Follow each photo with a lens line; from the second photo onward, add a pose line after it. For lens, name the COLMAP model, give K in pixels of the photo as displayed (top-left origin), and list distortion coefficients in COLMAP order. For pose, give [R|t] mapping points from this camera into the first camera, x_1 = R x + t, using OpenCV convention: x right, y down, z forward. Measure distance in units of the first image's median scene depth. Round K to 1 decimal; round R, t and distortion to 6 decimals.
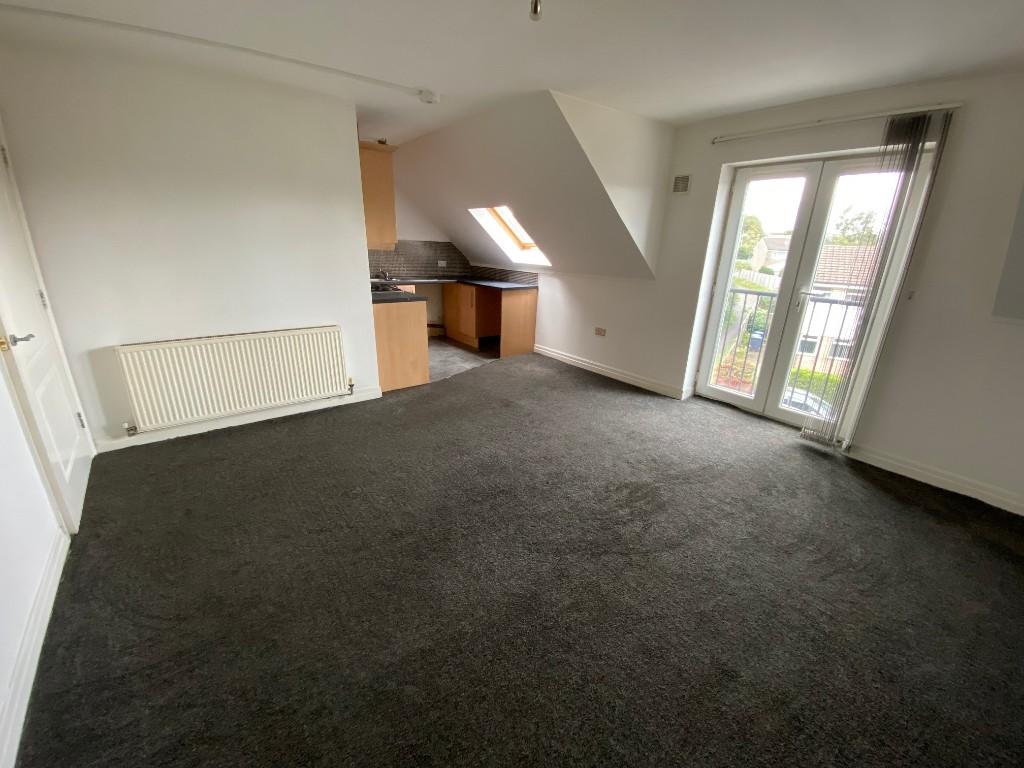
lens RADIAL K [[405.6, 0, 509.5], [0, 405.6, 382.0], [0, 0, 1]] dist [0.025693, -0.023347]
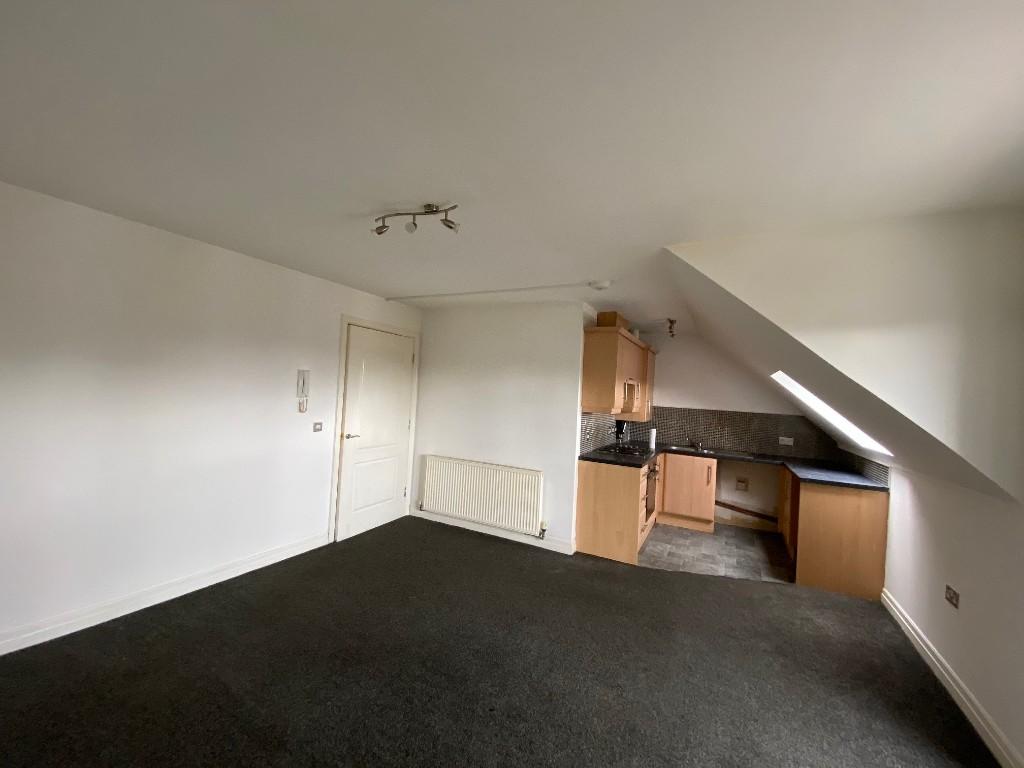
lens RADIAL K [[405.6, 0, 509.5], [0, 405.6, 382.0], [0, 0, 1]] dist [0.025693, -0.023347]
pose [[0.432033, -0.028708, -0.901401, 0.530831], [-0.334875, 0.922929, -0.189896, -0.114085], [0.837381, 0.383898, 0.389122, 0.343052]]
